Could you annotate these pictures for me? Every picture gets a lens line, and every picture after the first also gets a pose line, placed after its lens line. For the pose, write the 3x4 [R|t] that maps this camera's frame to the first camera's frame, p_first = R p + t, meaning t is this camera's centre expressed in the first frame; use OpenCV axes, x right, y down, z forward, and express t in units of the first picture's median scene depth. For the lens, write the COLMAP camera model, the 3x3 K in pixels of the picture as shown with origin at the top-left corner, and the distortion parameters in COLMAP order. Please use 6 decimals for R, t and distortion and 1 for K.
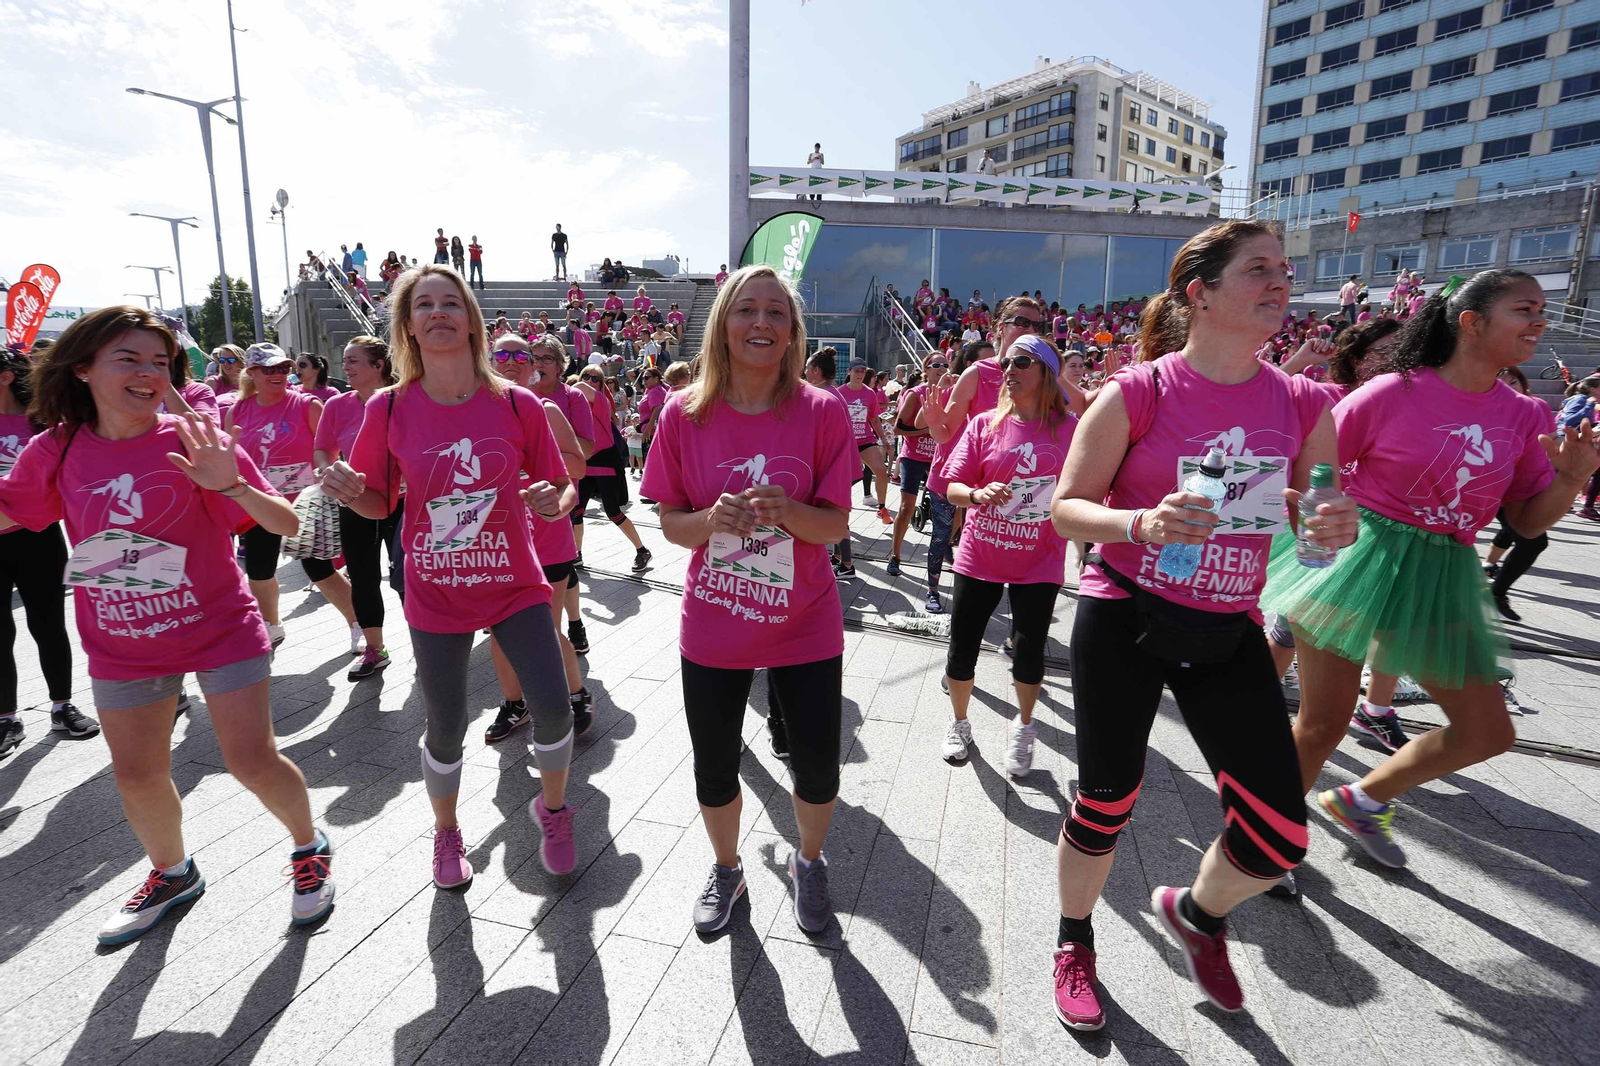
lens RADIAL K [[775.5, 0, 795.3], [0, 775.5, 533.3], [0, 0, 1]] dist [-0.053972, 0.015070]
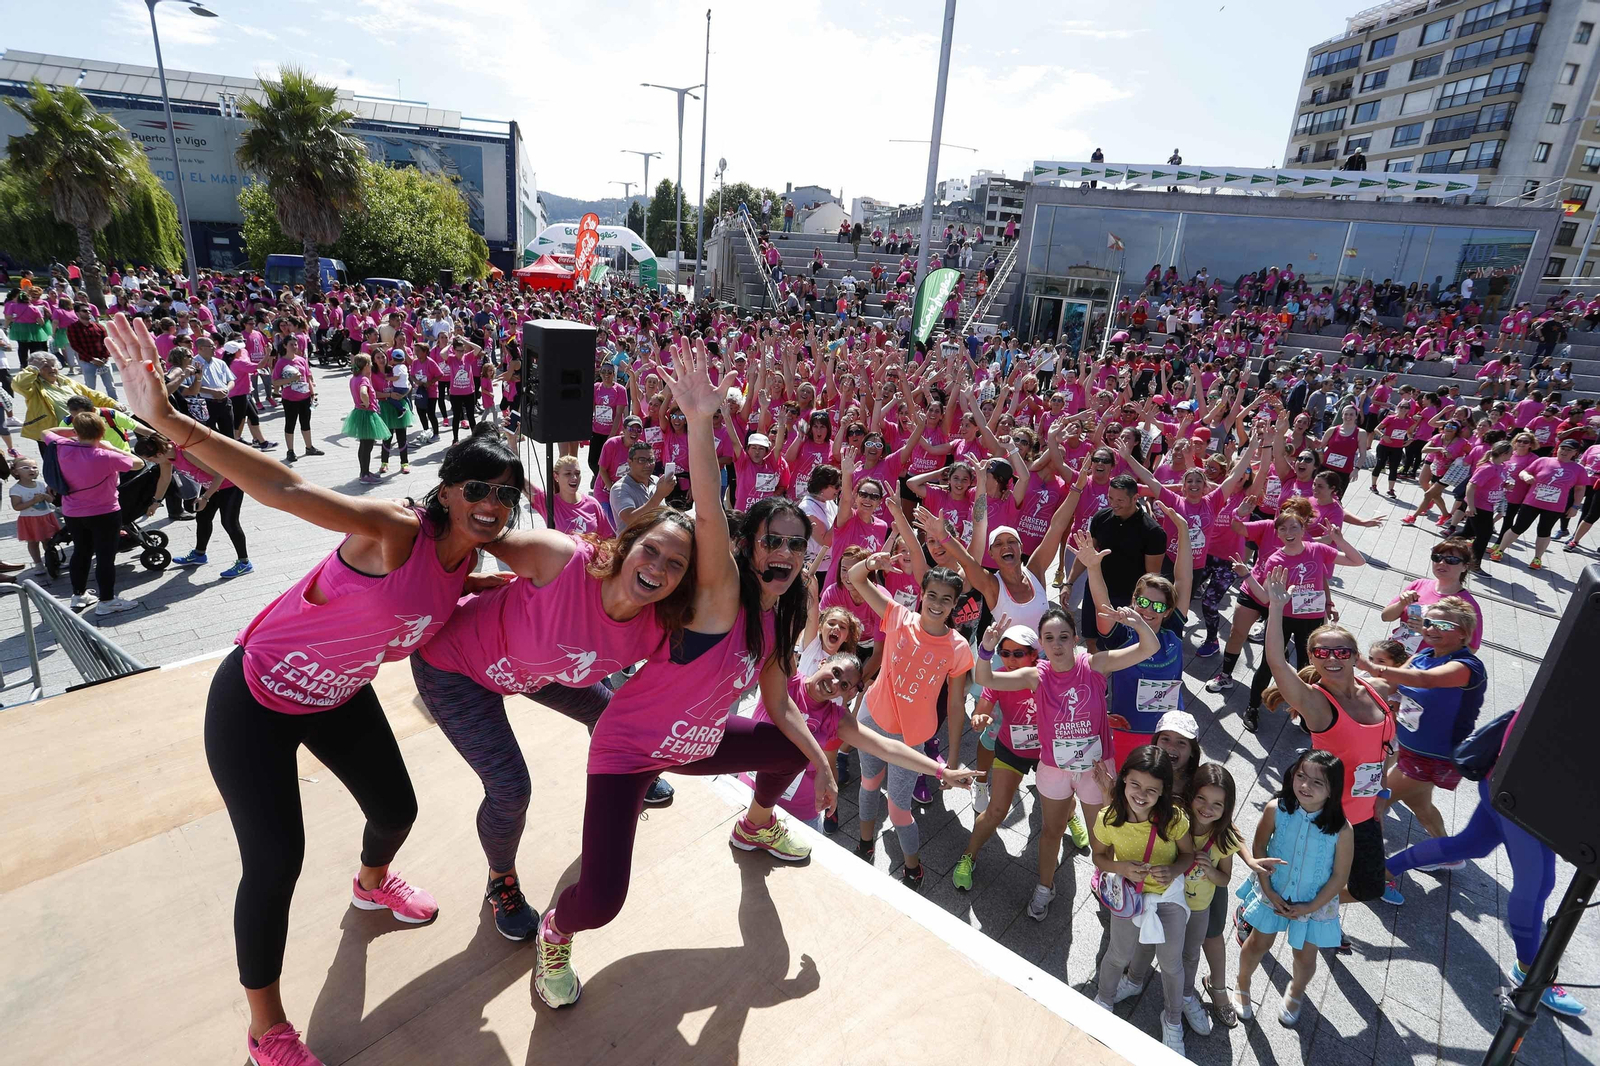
lens RADIAL K [[775.5, 0, 793.1], [0, 775.5, 545.5], [0, 0, 1]] dist [-0.053972, 0.015070]
pose [[0.890210, 0.195392, -0.411519, 0.158708], [-0.139433, 0.976858, 0.162192, 0.008838], [0.433687, -0.087006, 0.896853, -0.277942]]
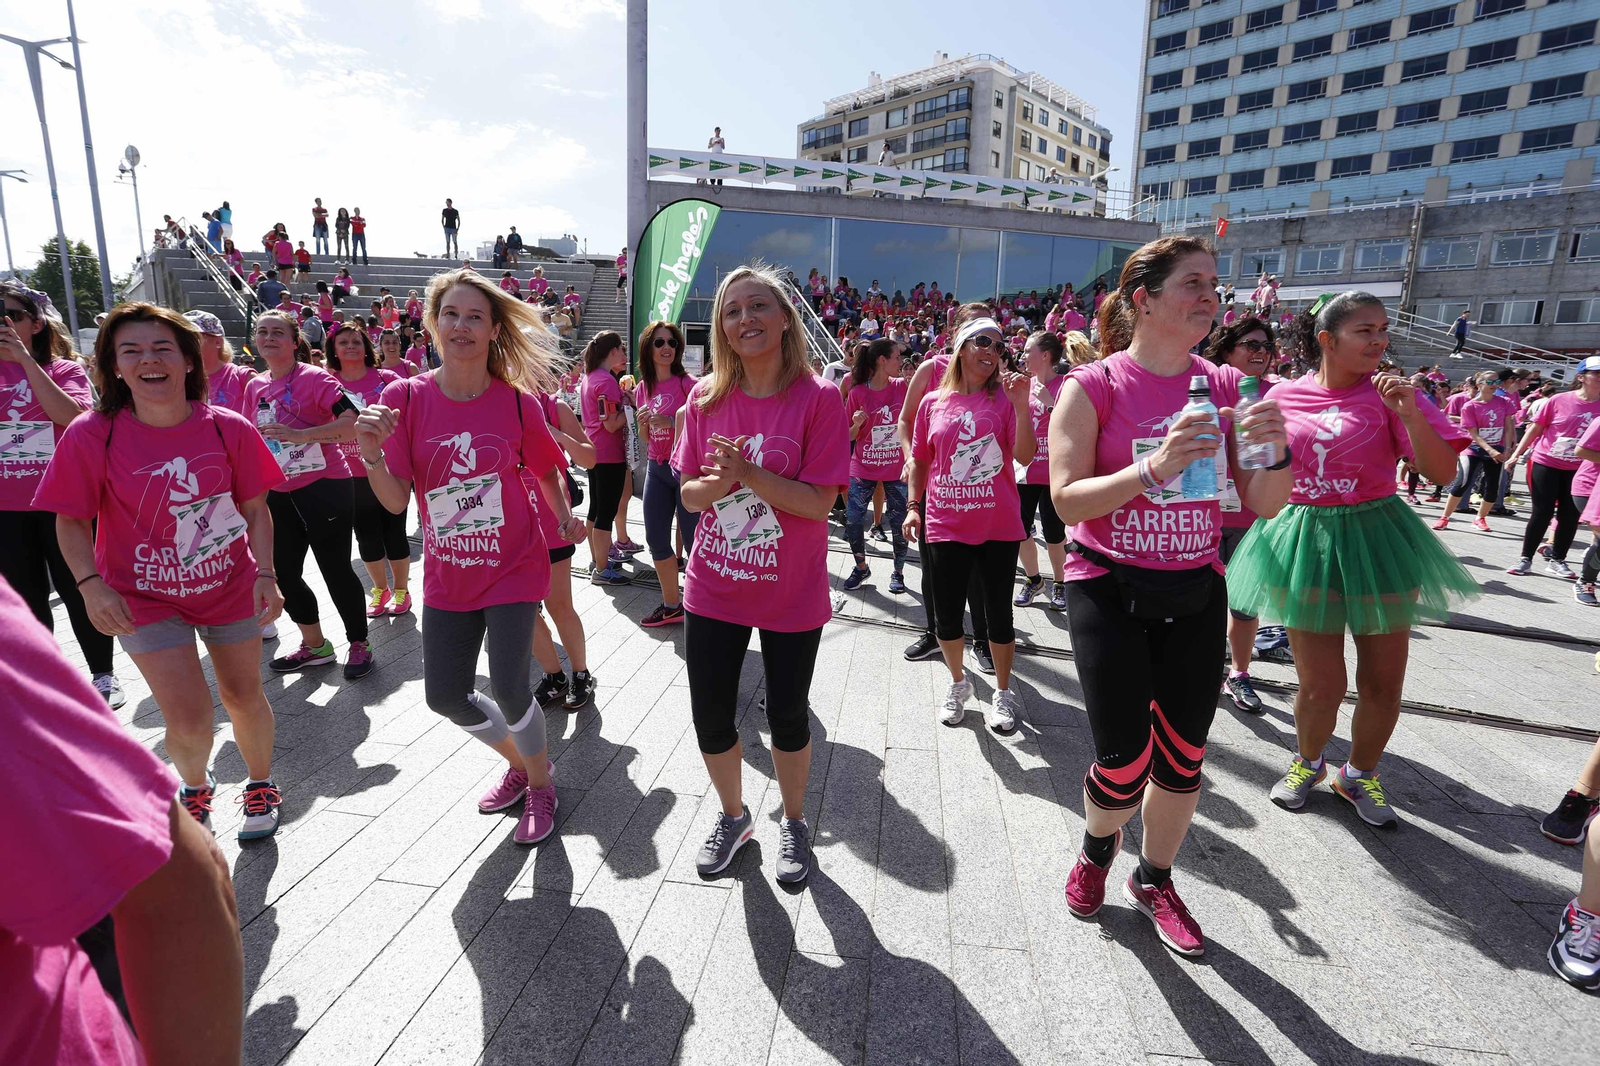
lens RADIAL K [[775.5, 0, 799.0], [0, 775.5, 534.3], [0, 0, 1]] dist [-0.053972, 0.015070]
pose [[0.991736, -0.007779, 0.128062, 0.001019], [0.005325, 0.999796, 0.019492, 0.000739], [-0.128188, -0.018649, 0.991575, -0.005639]]
